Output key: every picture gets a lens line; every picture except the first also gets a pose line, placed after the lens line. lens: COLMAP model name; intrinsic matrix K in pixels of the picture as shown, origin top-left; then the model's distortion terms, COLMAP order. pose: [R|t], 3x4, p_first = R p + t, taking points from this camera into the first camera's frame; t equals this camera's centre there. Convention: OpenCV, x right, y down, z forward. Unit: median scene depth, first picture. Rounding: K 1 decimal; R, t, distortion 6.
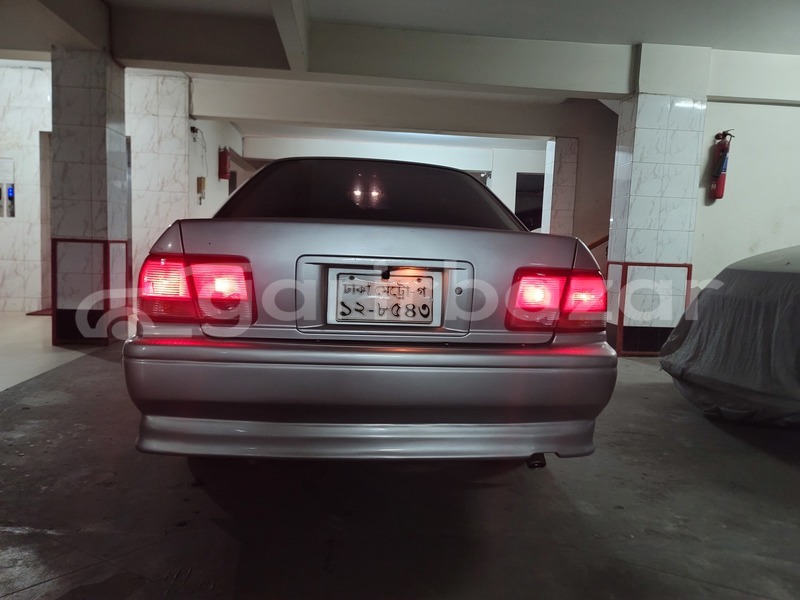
lens RADIAL K [[581.7, 0, 409.7], [0, 581.7, 298.3], [0, 0, 1]] dist [0.060945, -0.027225]
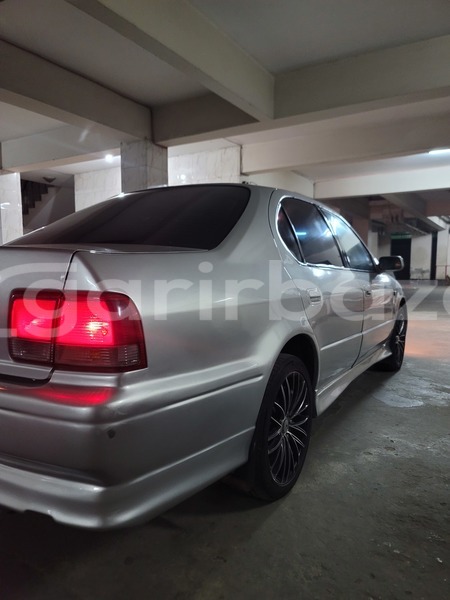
lens RADIAL K [[457.0, 0, 225.0], [0, 457.0, 300.0], [0, 0, 1]] dist [0.066124, 0.000149]
pose [[0.809490, 0.002071, -0.587131, 0.275973], [-0.014891, 0.999745, -0.017004, -0.010272], [0.586945, 0.022507, 0.809314, 0.200923]]
